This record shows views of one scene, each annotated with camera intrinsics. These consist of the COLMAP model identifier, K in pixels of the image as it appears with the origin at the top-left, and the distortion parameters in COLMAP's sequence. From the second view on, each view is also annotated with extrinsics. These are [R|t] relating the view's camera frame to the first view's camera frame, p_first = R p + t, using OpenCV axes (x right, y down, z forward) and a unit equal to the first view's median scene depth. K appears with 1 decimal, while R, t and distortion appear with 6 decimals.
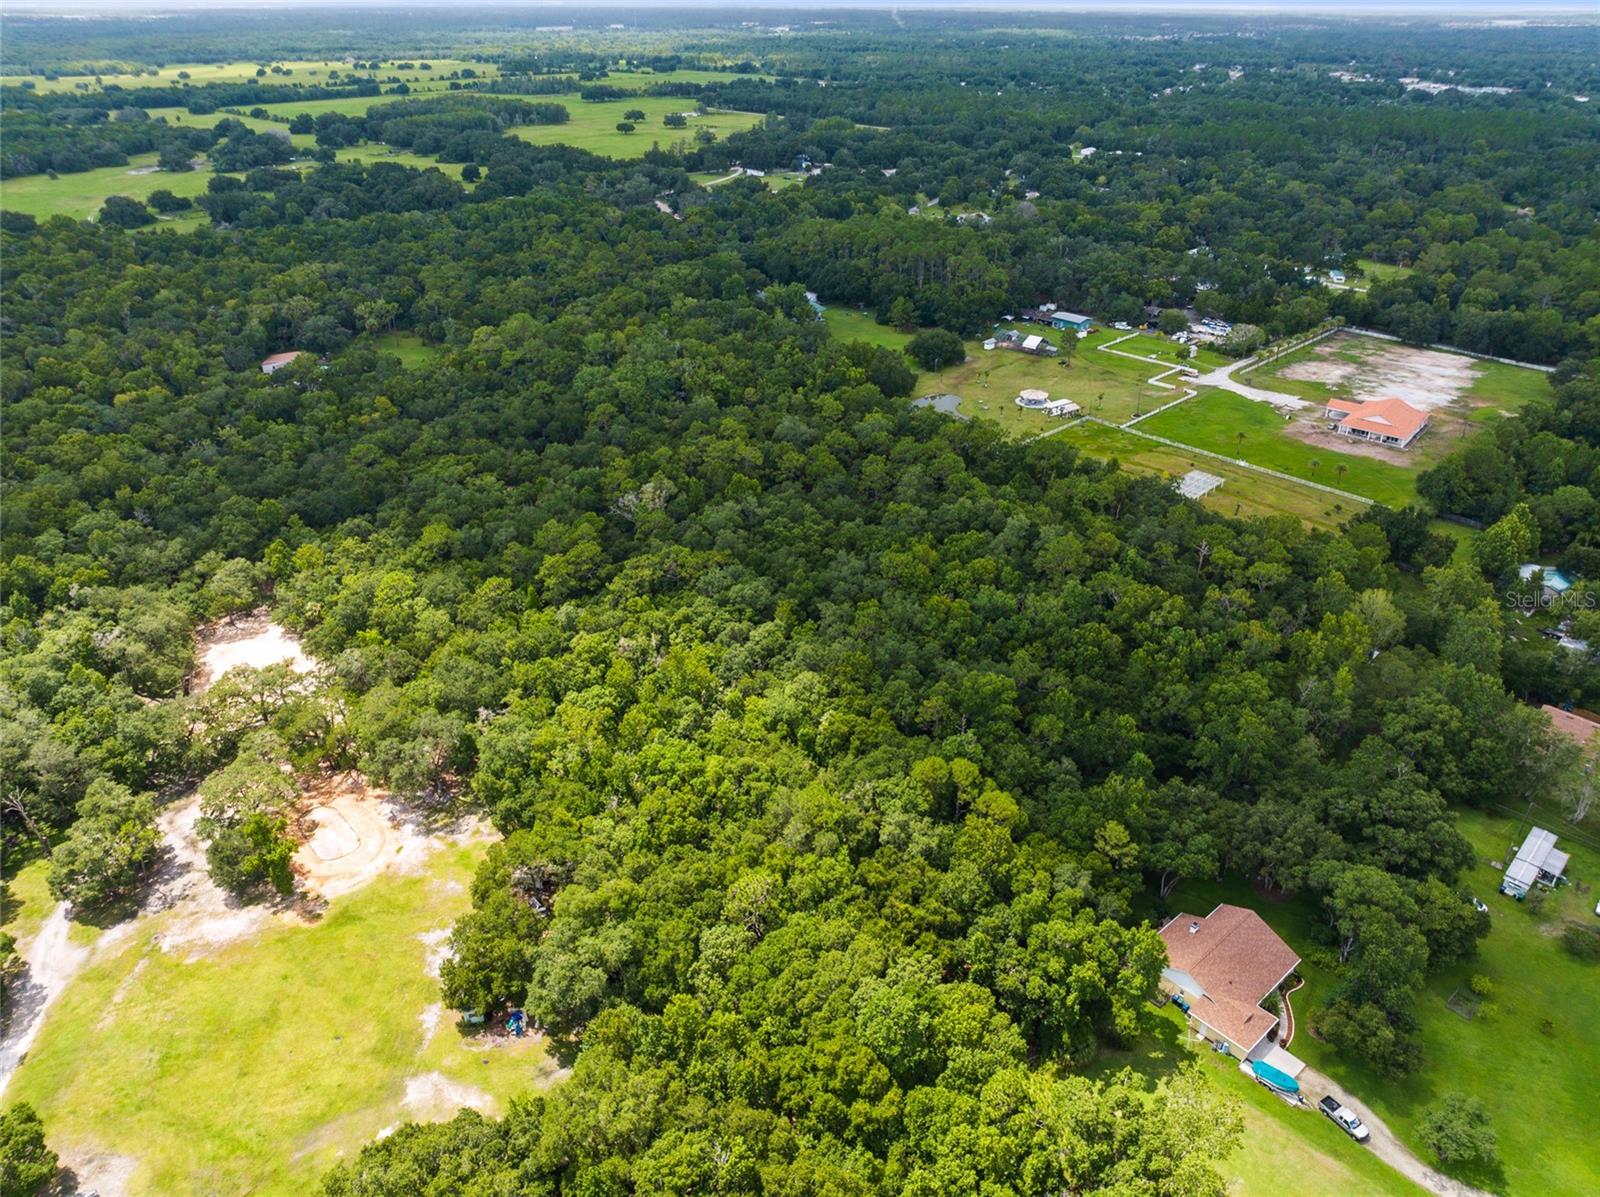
lens RADIAL K [[1116.9, 0, 800.0], [0, 1116.9, 598.5], [0, 0, 1]] dist [-0.029839, 0.002203]
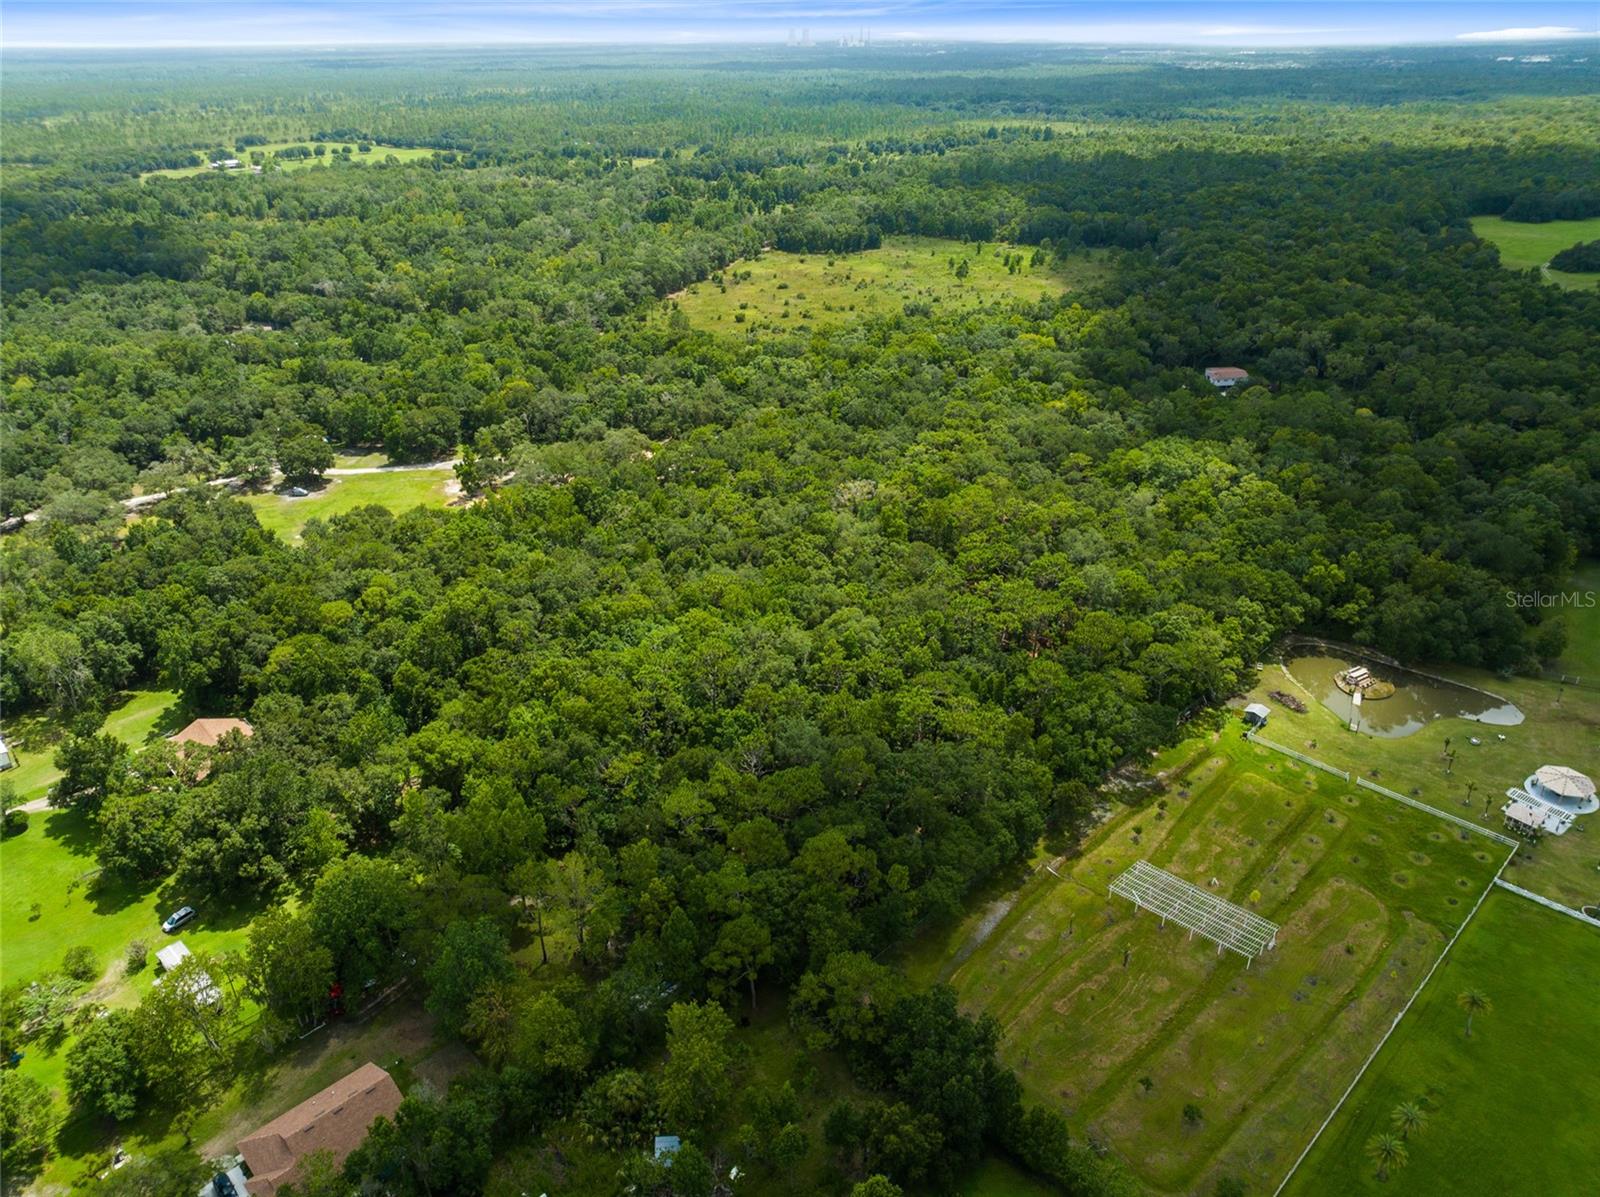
lens RADIAL K [[1116.9, 0, 800.0], [0, 1116.9, 598.5], [0, 0, 1]] dist [-0.029839, 0.002203]
pose [[0.019426, 0.447793, -0.893926, 0.376098], [-0.467621, 0.794344, 0.387747, -0.169190], [0.883716, 0.410486, 0.224828, 0.310694]]
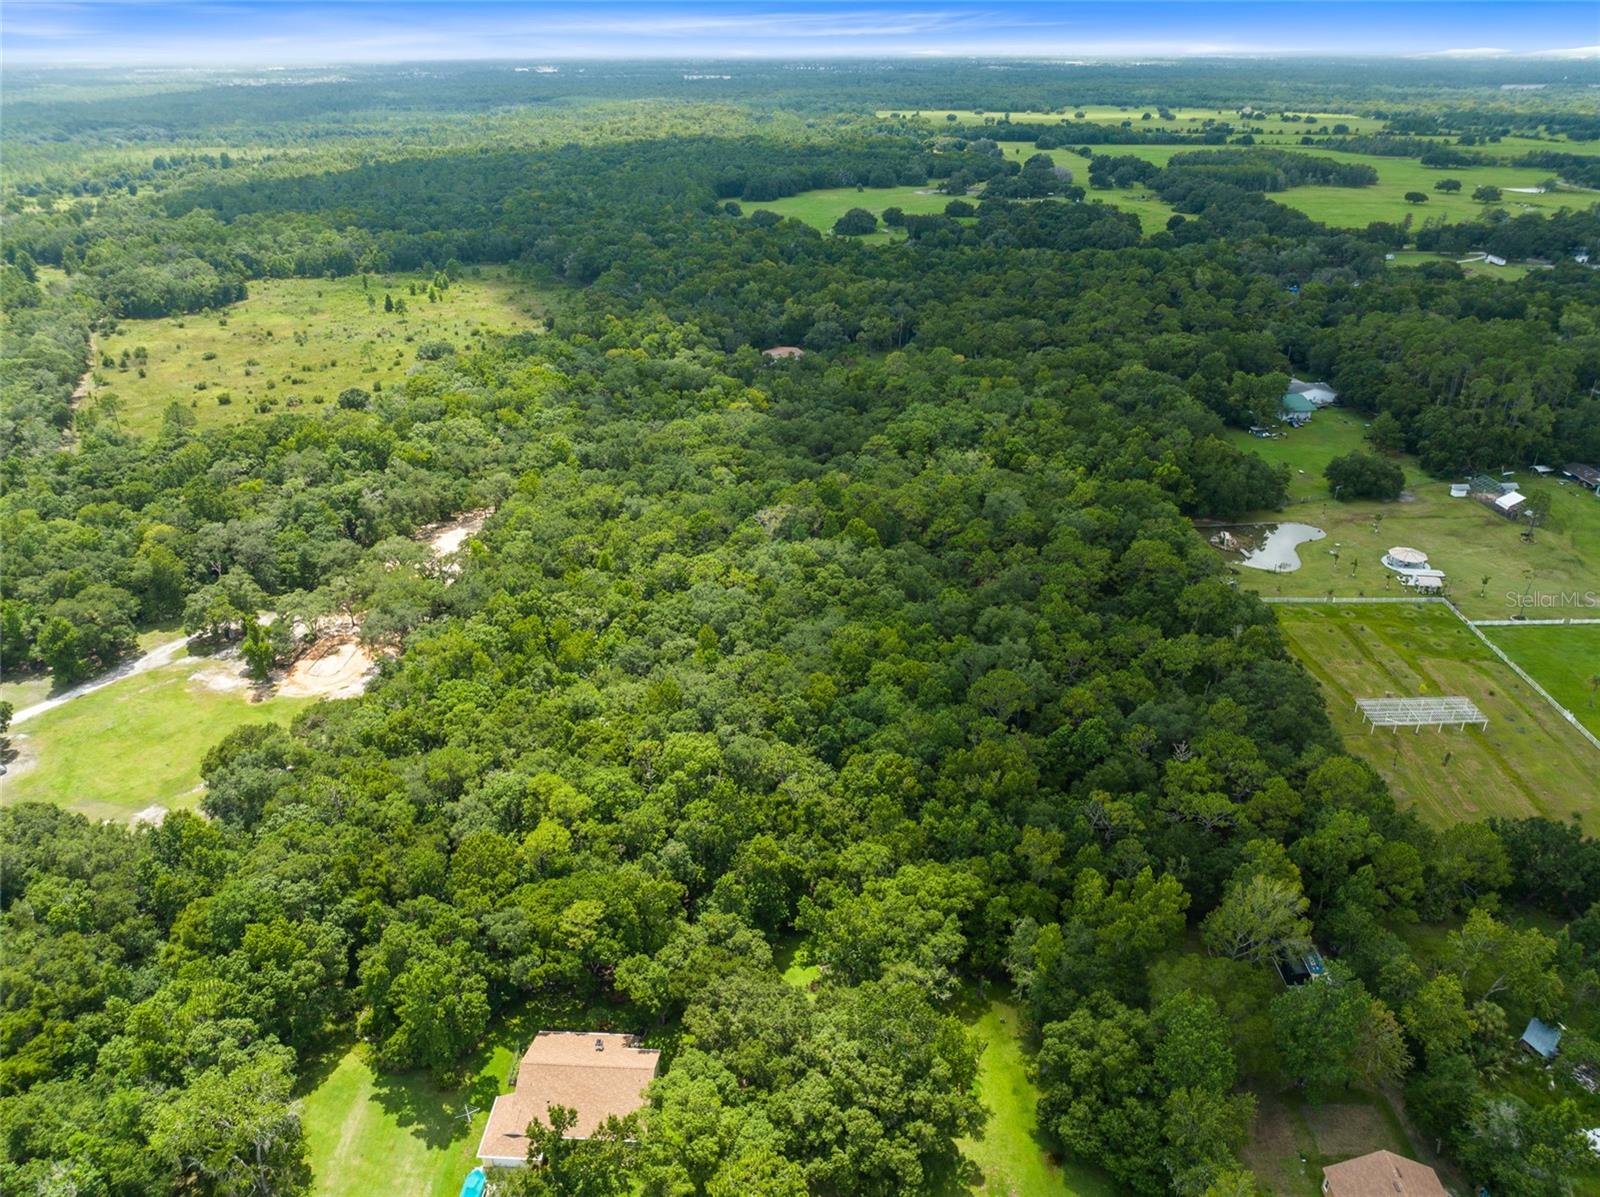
lens RADIAL K [[1116.9, 0, 800.0], [0, 1116.9, 598.5], [0, 0, 1]] dist [-0.029839, 0.002203]
pose [[0.719973, 0.305312, -0.623237, 0.237119], [-0.328161, 0.941064, 0.081913, -0.046237], [0.611514, 0.145547, 0.777732, 0.081243]]
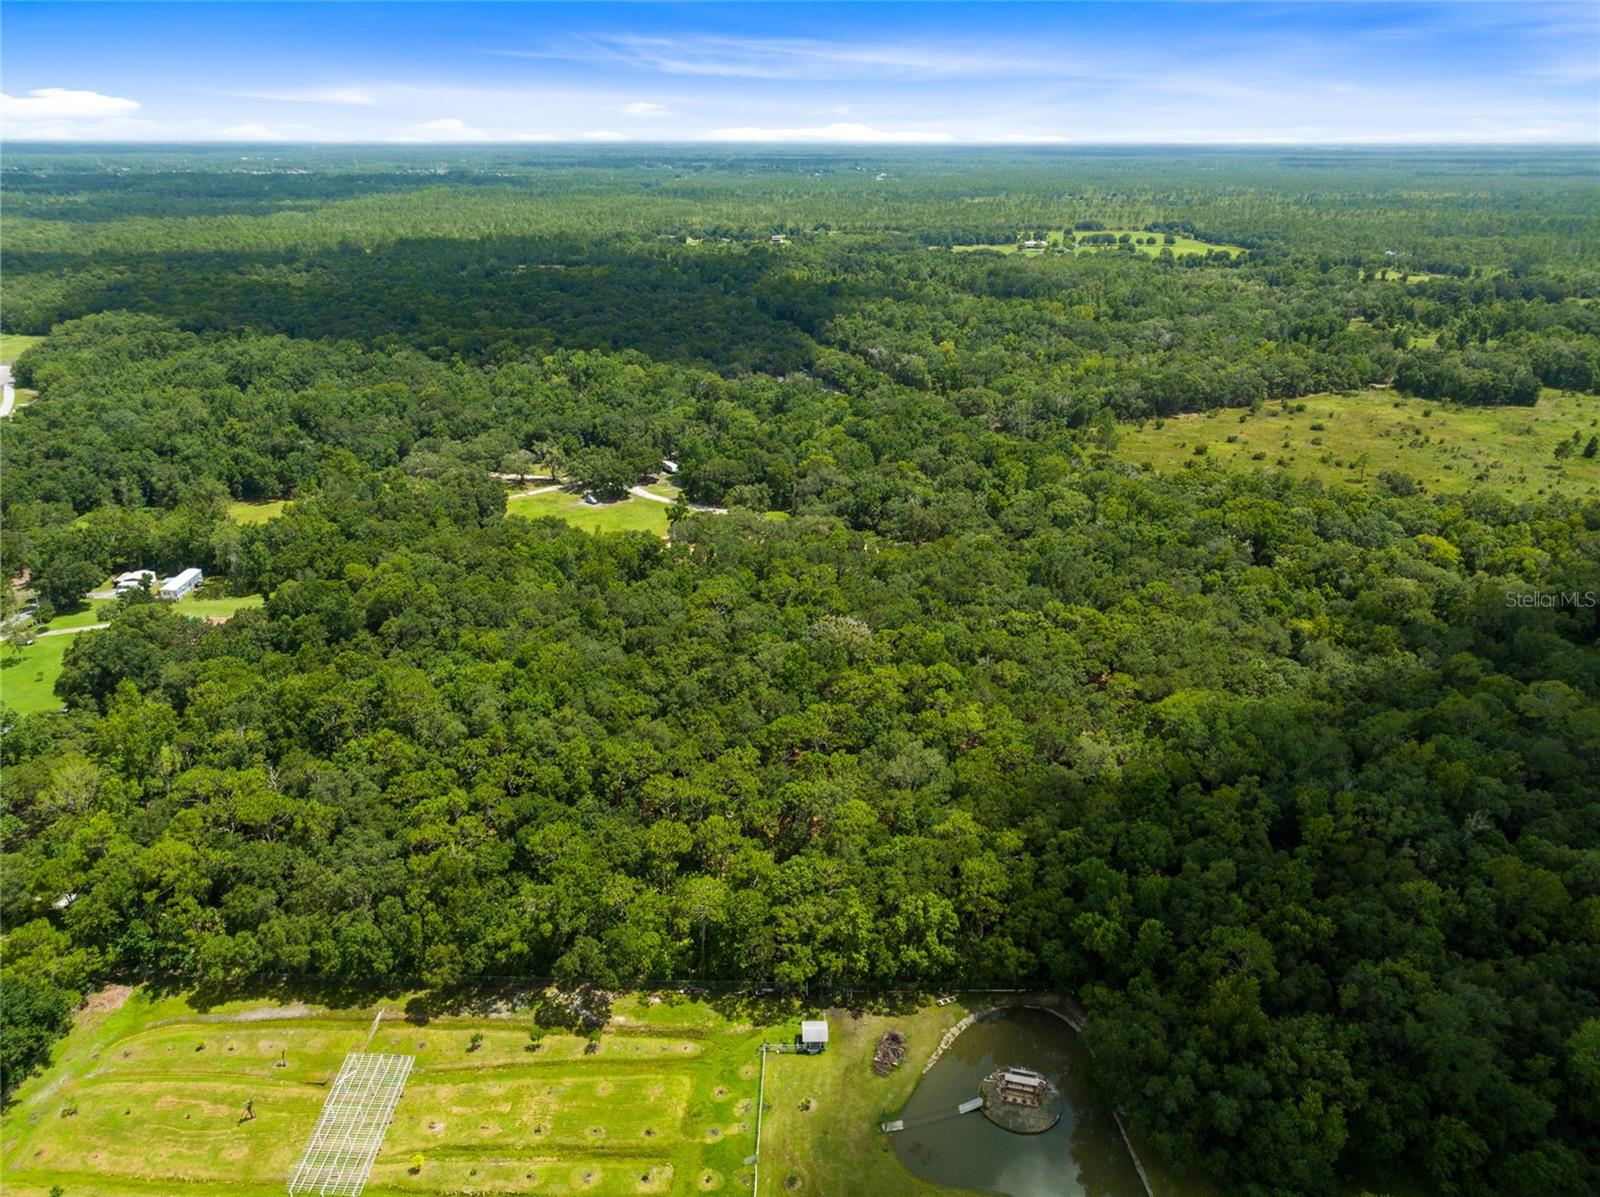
lens RADIAL K [[1116.9, 0, 800.0], [0, 1116.9, 598.5], [0, 0, 1]] dist [-0.029839, 0.002203]
pose [[-0.713479, 0.268037, -0.647382, 0.218551], [-0.325521, 0.691375, 0.645009, -0.311094], [0.620470, 0.670937, -0.406030, 0.574911]]
